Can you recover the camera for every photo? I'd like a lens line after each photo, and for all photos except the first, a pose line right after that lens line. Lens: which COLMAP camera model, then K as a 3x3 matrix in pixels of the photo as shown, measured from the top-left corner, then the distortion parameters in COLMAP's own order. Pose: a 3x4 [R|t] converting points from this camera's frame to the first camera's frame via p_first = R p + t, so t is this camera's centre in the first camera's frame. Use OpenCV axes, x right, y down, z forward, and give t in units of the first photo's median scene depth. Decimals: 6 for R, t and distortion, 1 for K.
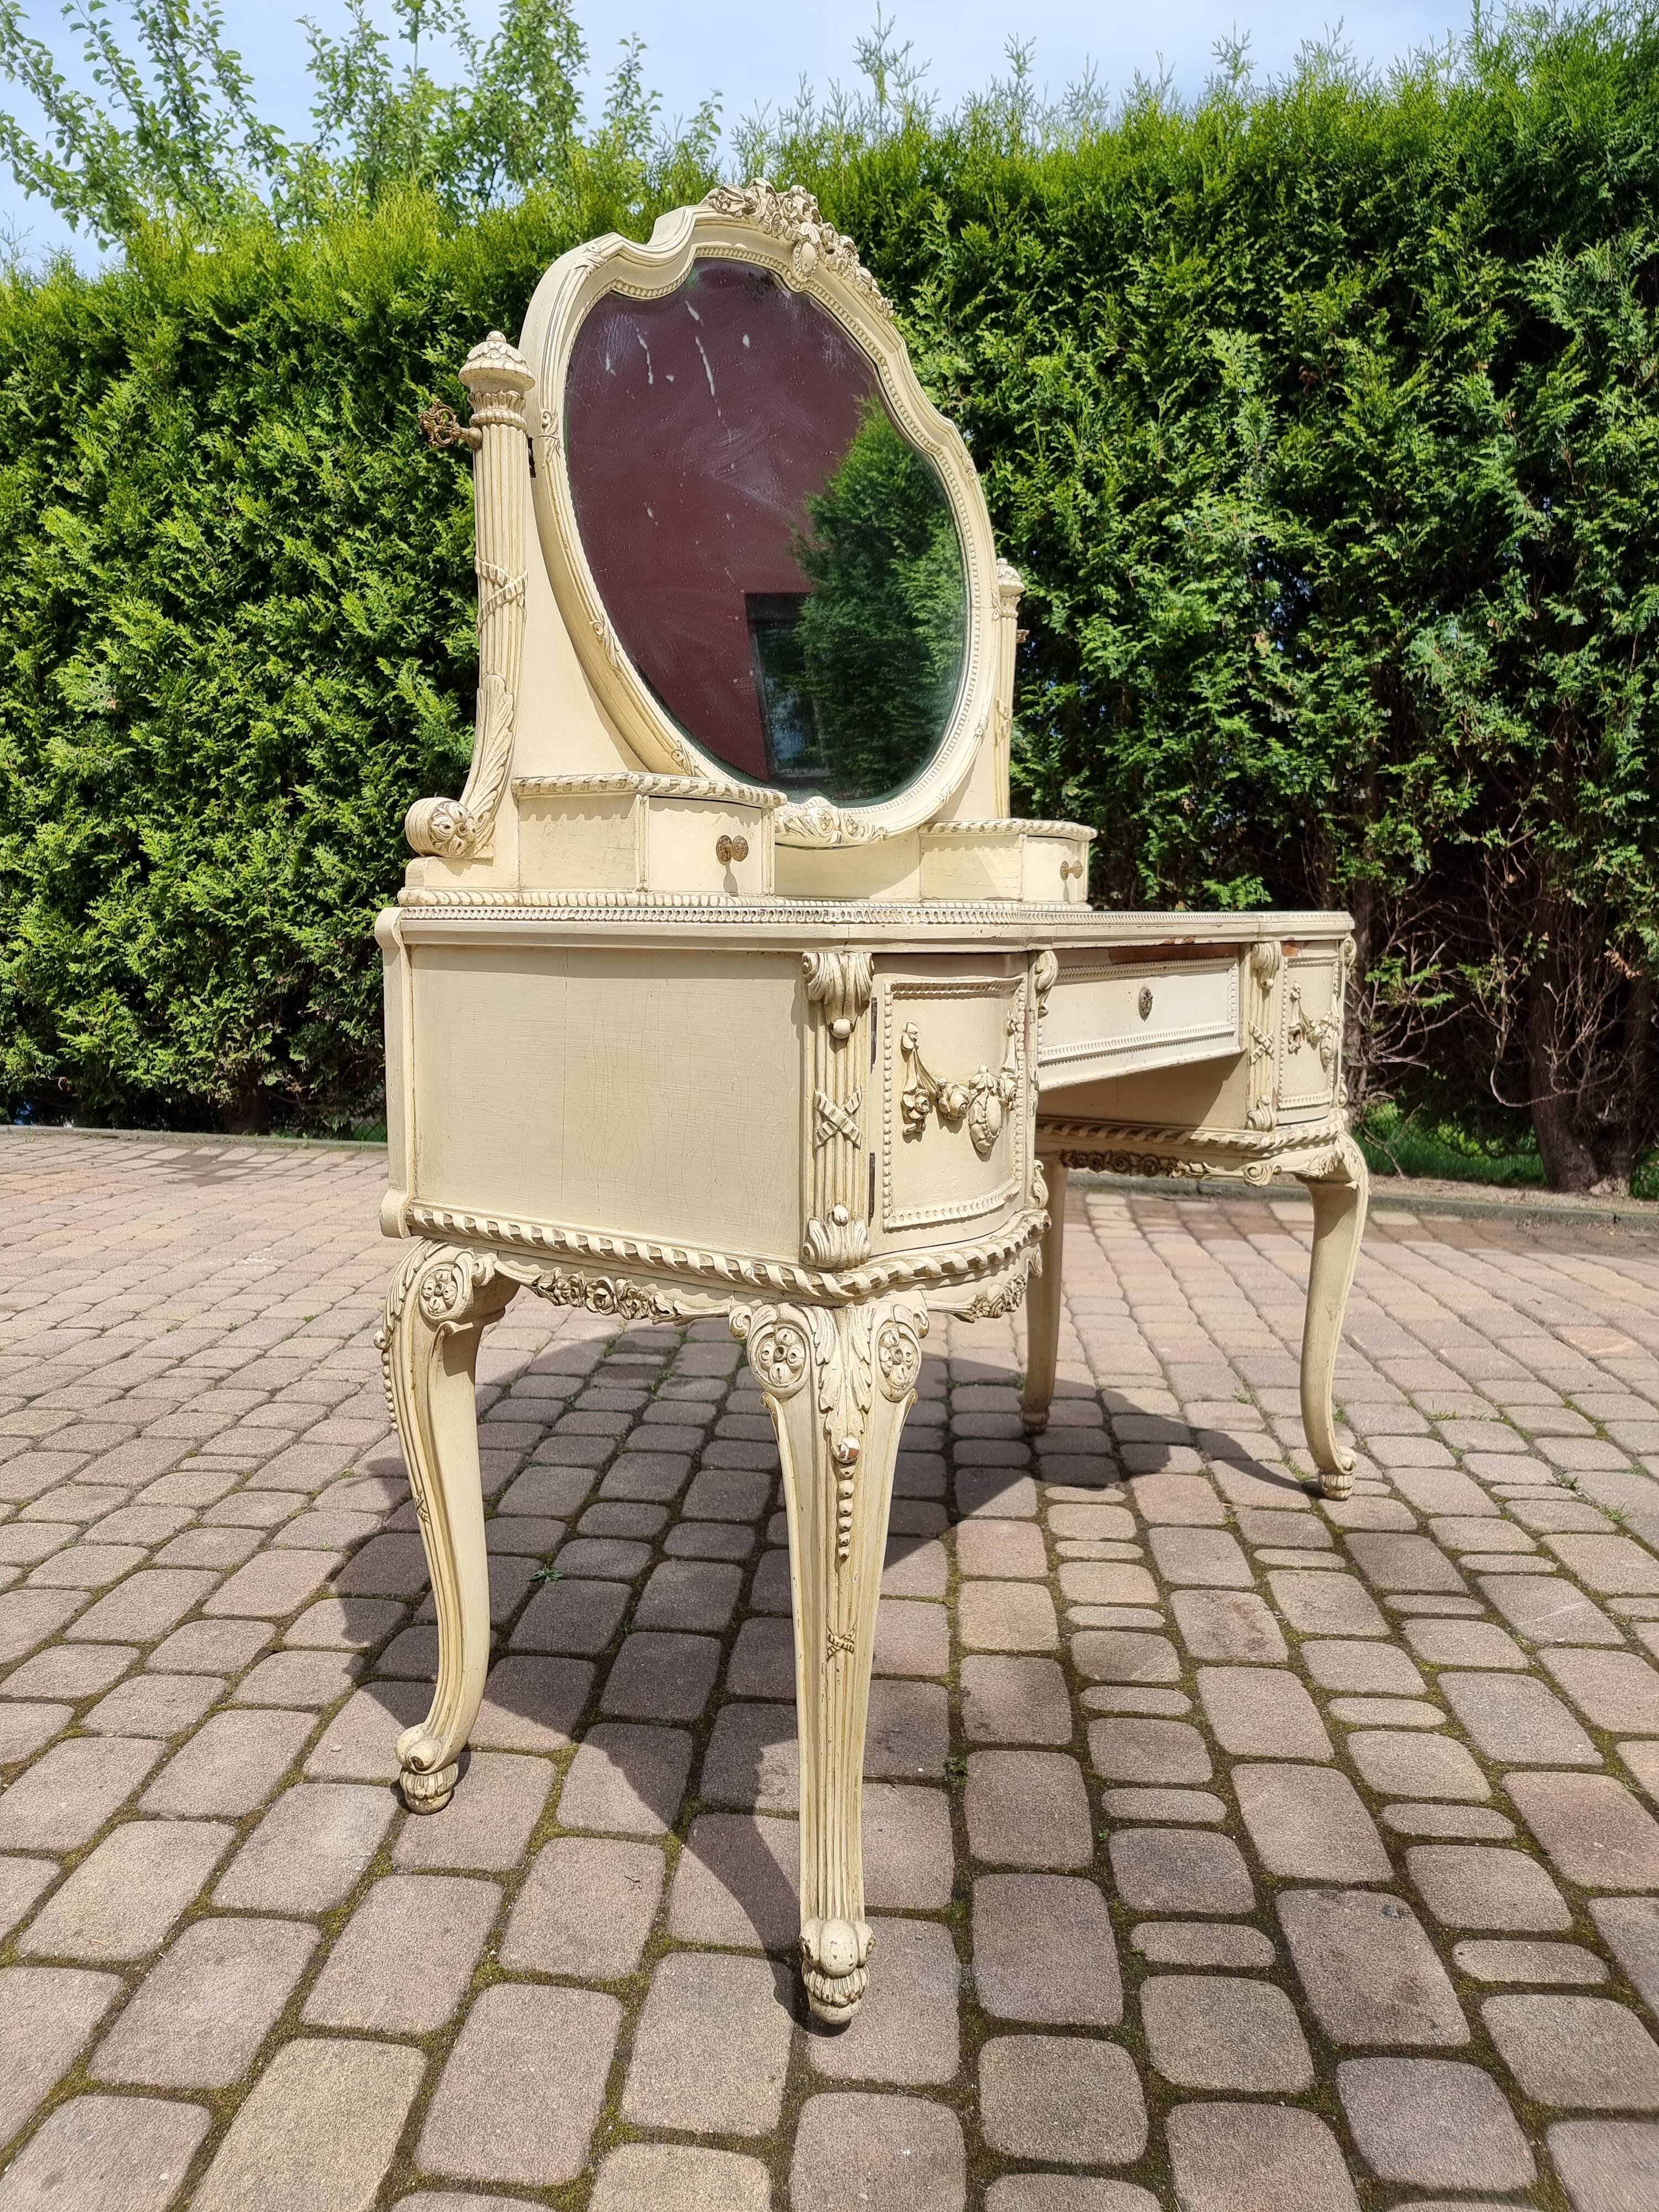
lens RADIAL K [[1540.4, 0, 792.4], [0, 1540.4, 1090.0], [0, 0, 1]] dist [0.074415, -0.065570]
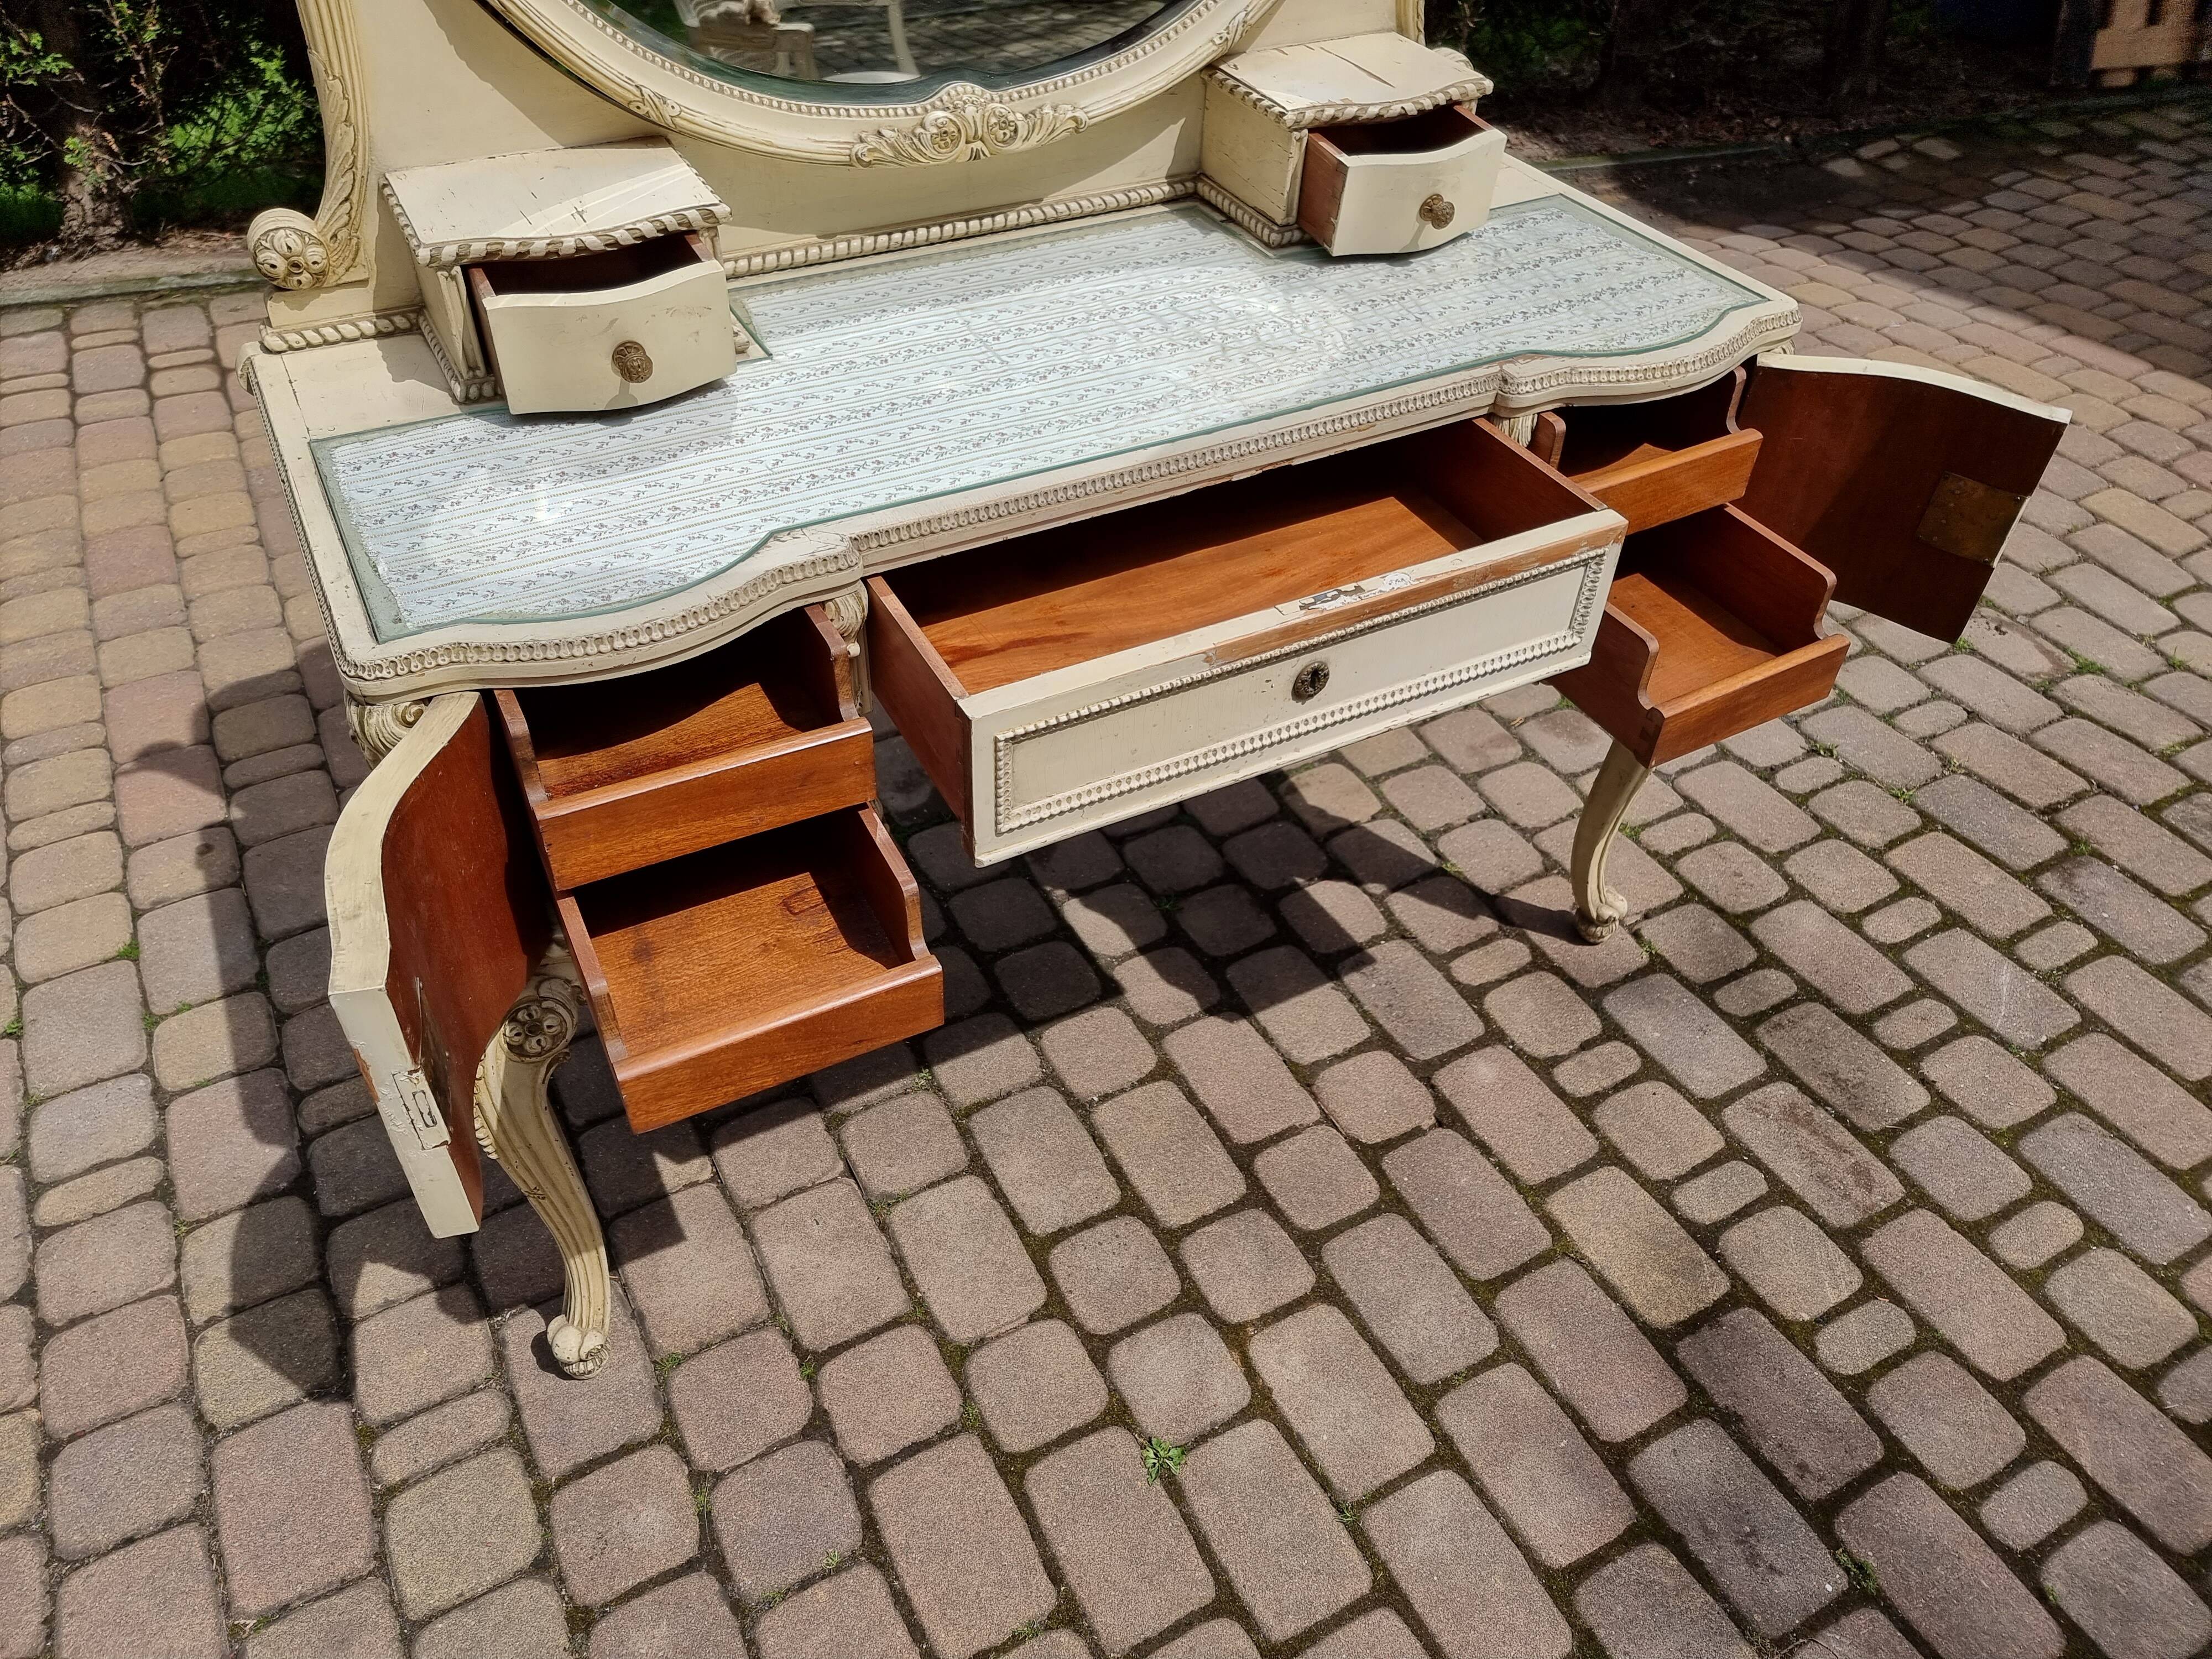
lens RADIAL K [[1540.4, 0, 1083.3], [0, 1540.4, 840.4], [0, 0, 1]] dist [0.074415, -0.065570]
pose [[0.828476, -0.367710, 0.422393, -0.169738], [0.046411, 0.796728, 0.602554, -0.162341], [-0.558097, -0.479598, 0.677136, 0.279404]]
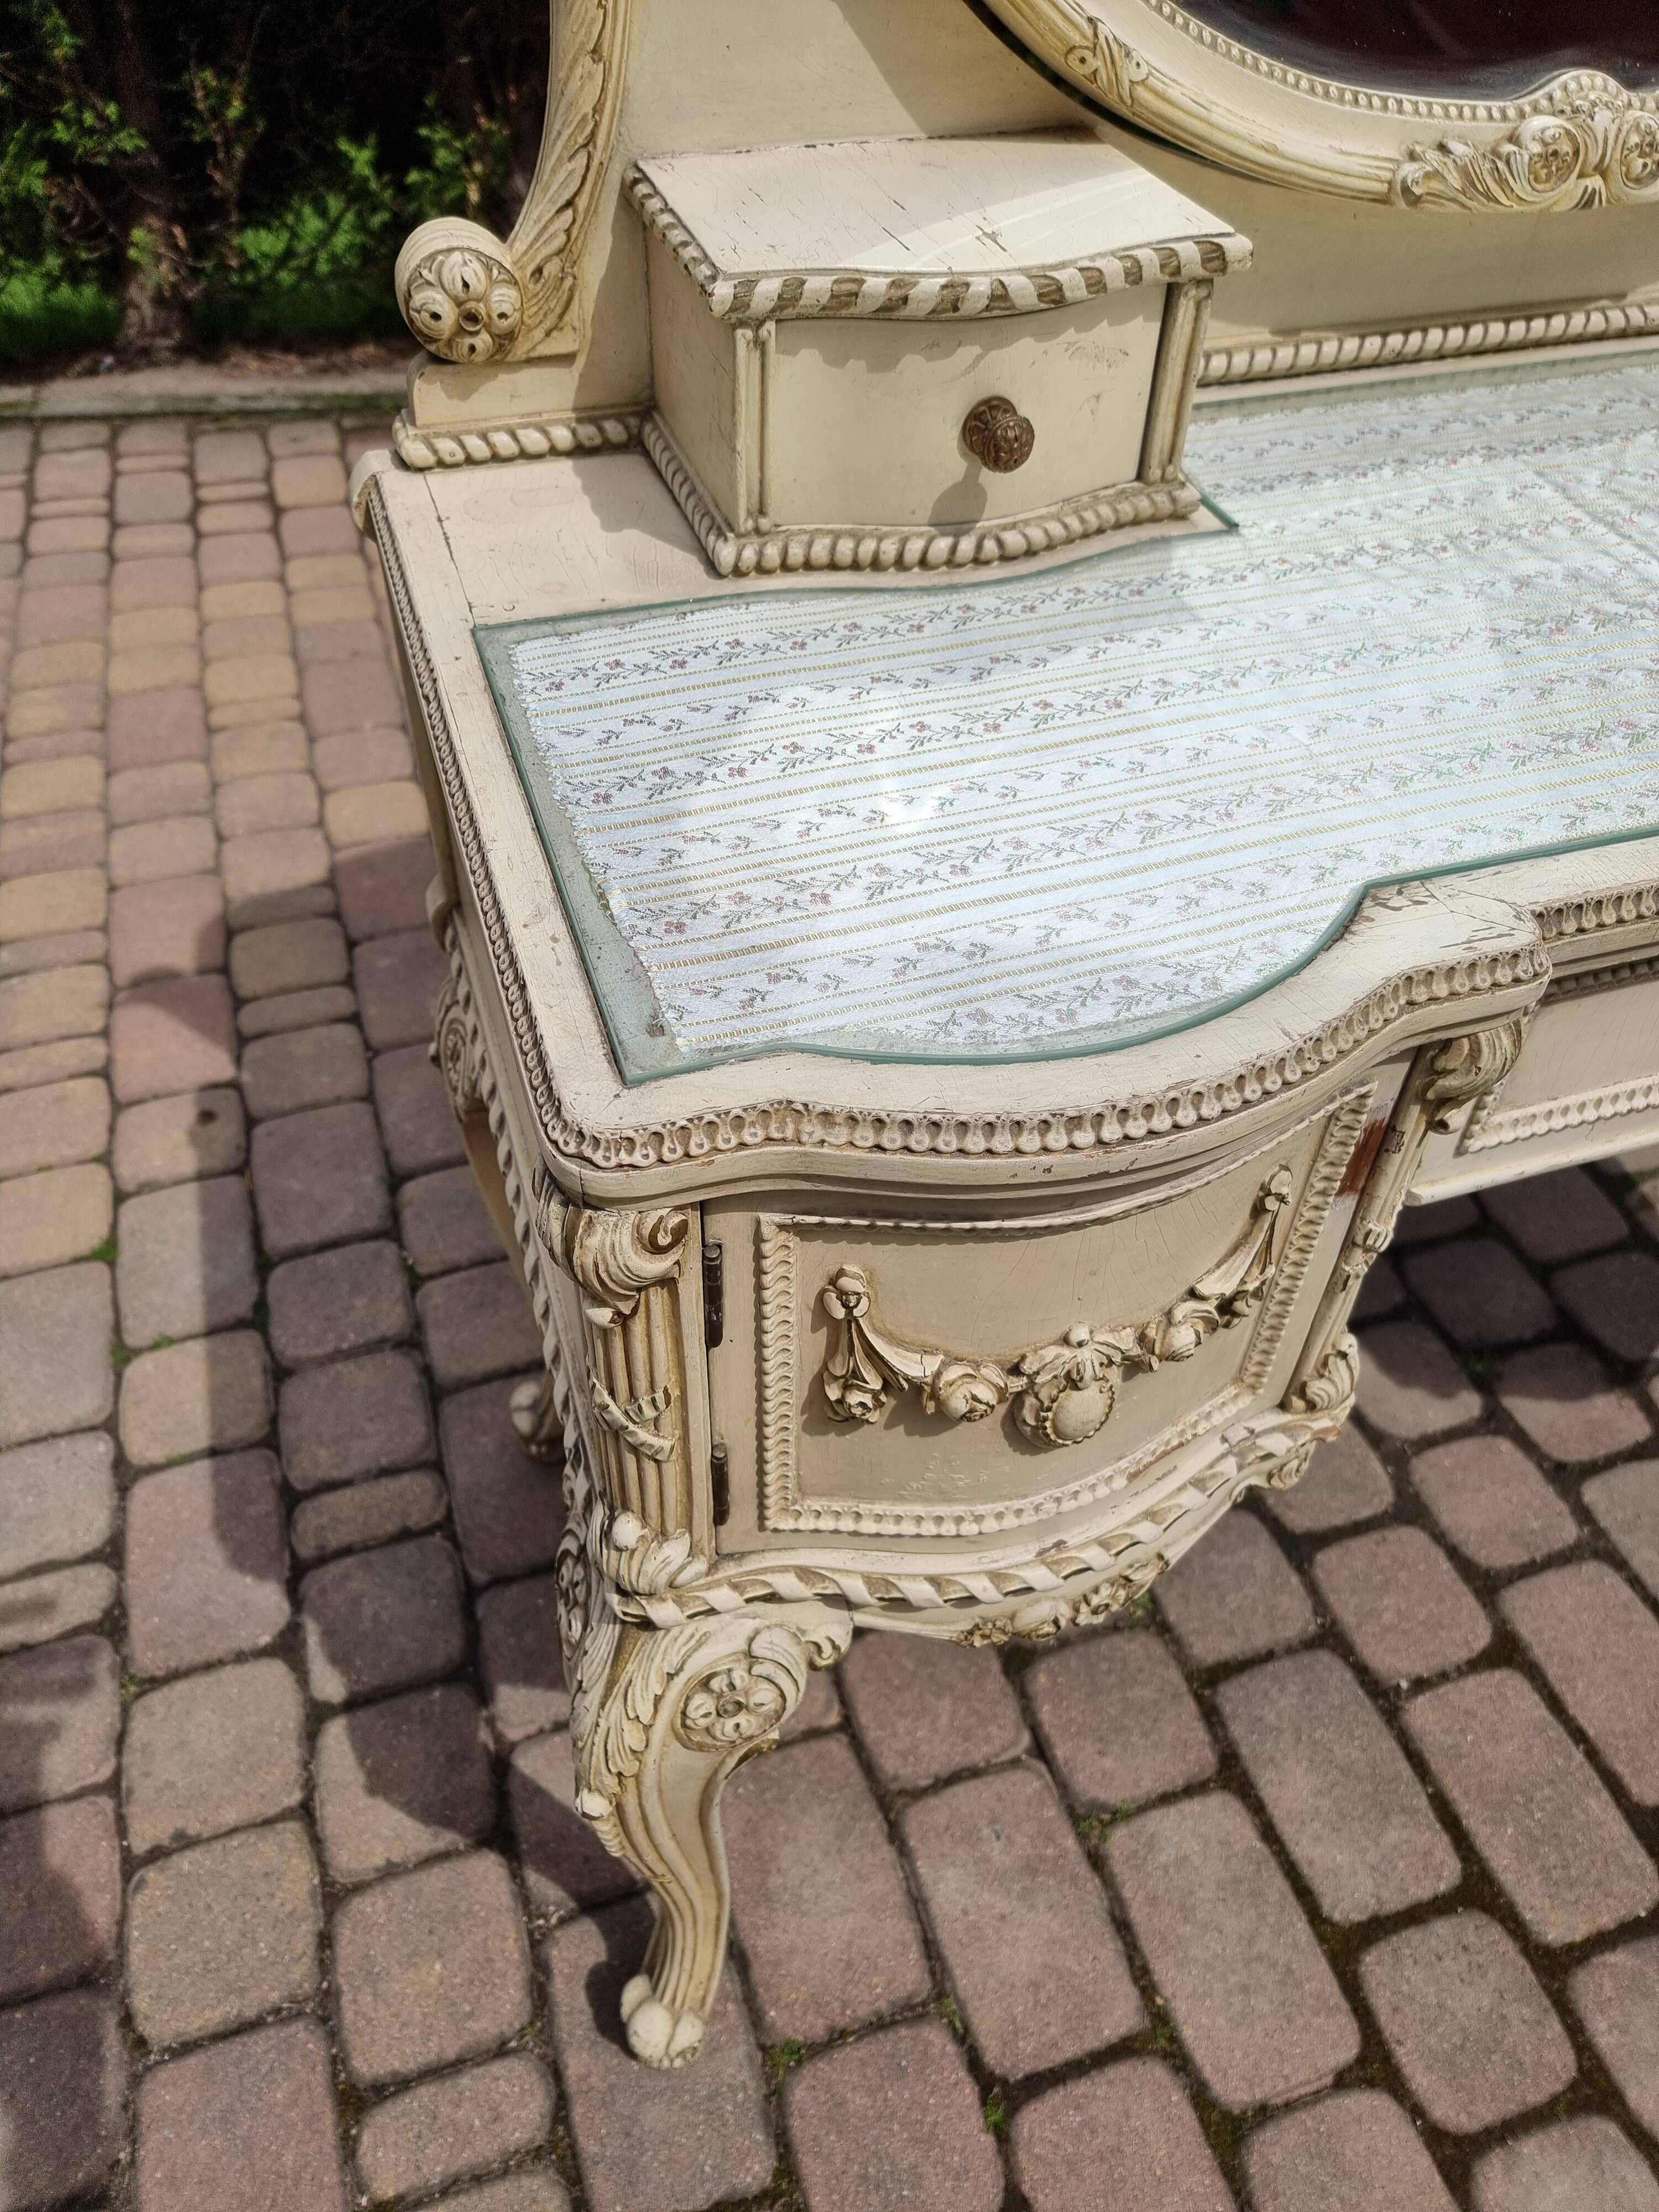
lens RADIAL K [[1540.4, 0, 807.9], [0, 1540.4, 1090.7], [0, 0, 1]] dist [0.074415, -0.065570]
pose [[0.913932, -0.276536, 0.297080, -0.168552], [0.034626, 0.782418, 0.621790, -0.120240], [-0.404388, -0.557987, 0.724652, 0.415682]]
